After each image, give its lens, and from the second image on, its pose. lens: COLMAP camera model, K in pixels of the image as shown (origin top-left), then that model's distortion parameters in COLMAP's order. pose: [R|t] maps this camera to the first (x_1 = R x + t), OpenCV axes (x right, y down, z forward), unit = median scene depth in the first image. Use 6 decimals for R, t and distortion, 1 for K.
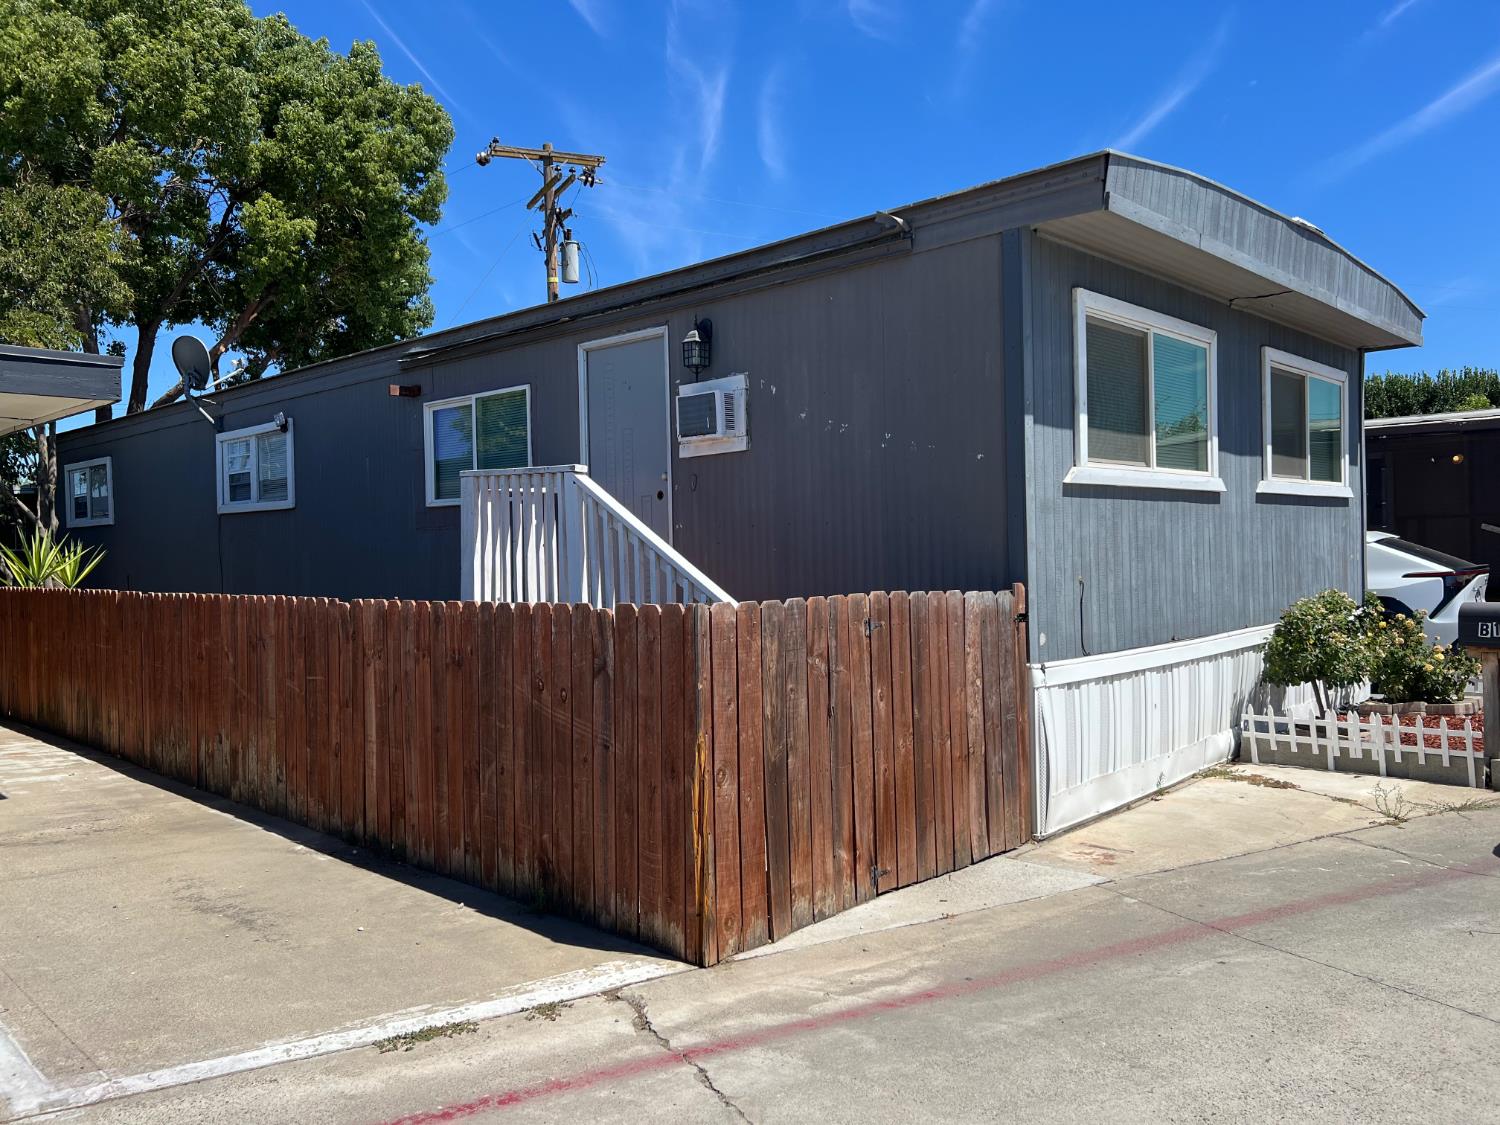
lens RADIAL K [[1108.2, 0, 751.6], [0, 1108.2, 559.8], [0, 0, 1]] dist [0.031702, -0.021521]
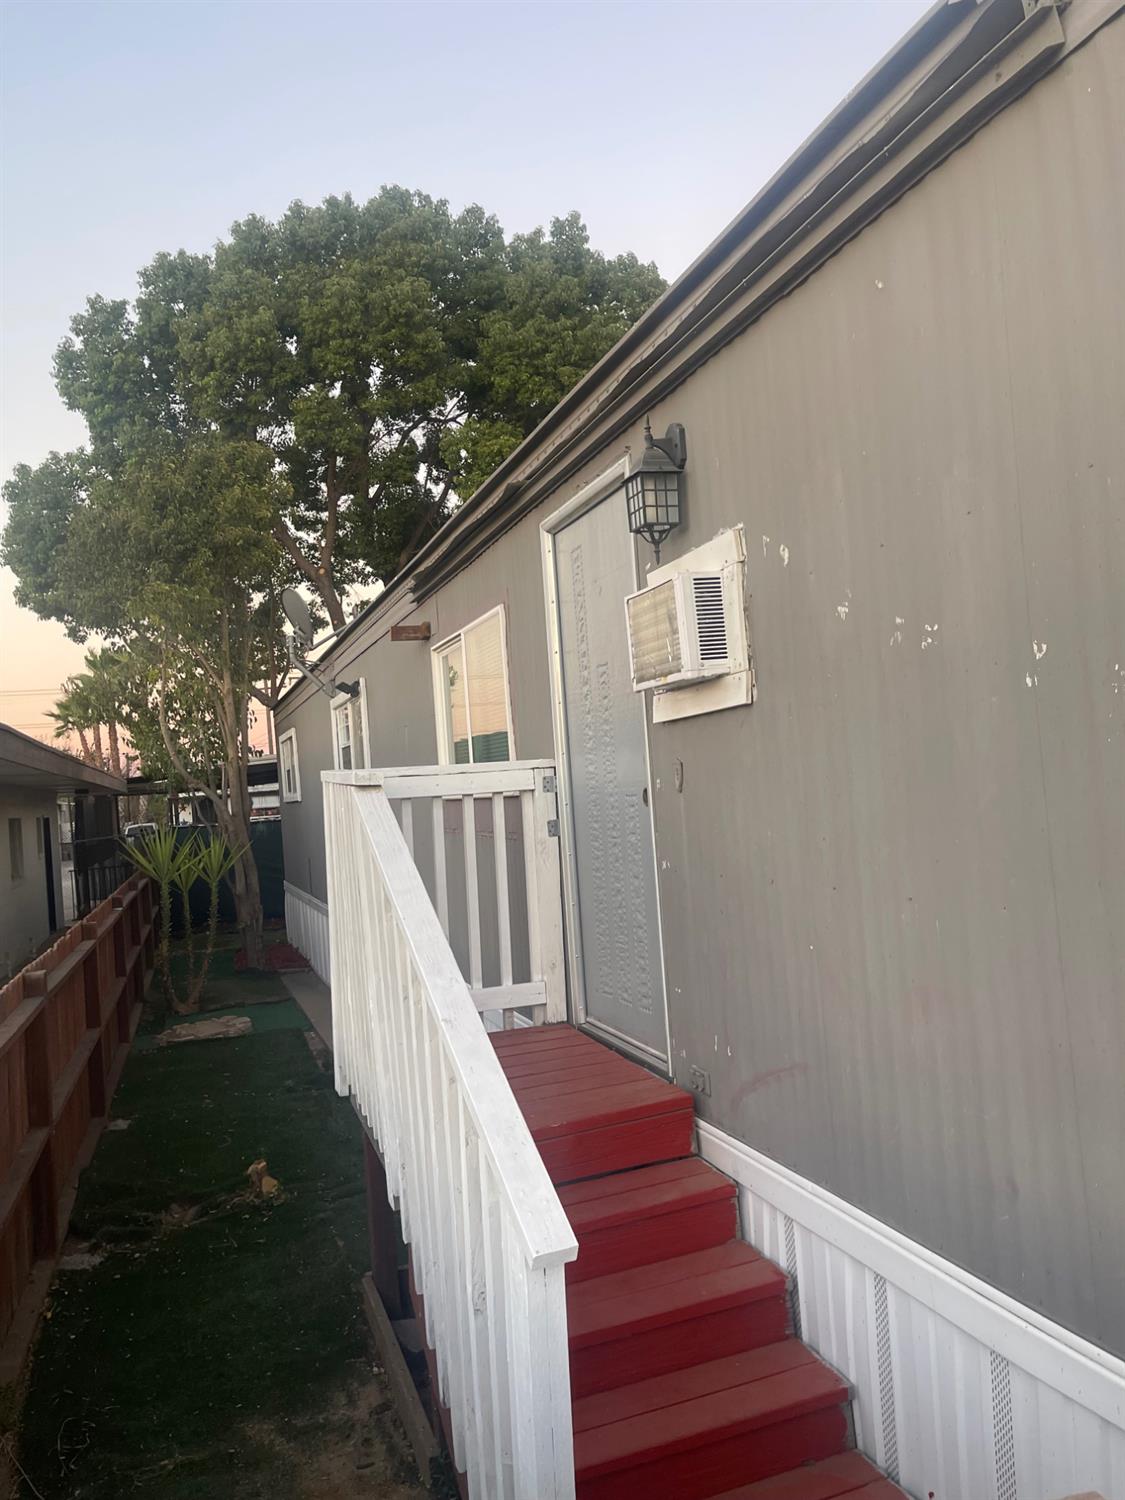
lens RADIAL K [[1139.8, 0, 565.6], [0, 1139.8, 743.2], [0, 0, 1]] dist [0.051563, -0.050151]
pose [[0.894689, -0.076686, -0.440058, 0.124216], [0.069403, 0.997054, -0.032645, -0.073048], [0.441265, -0.001334, 0.897376, 0.564832]]
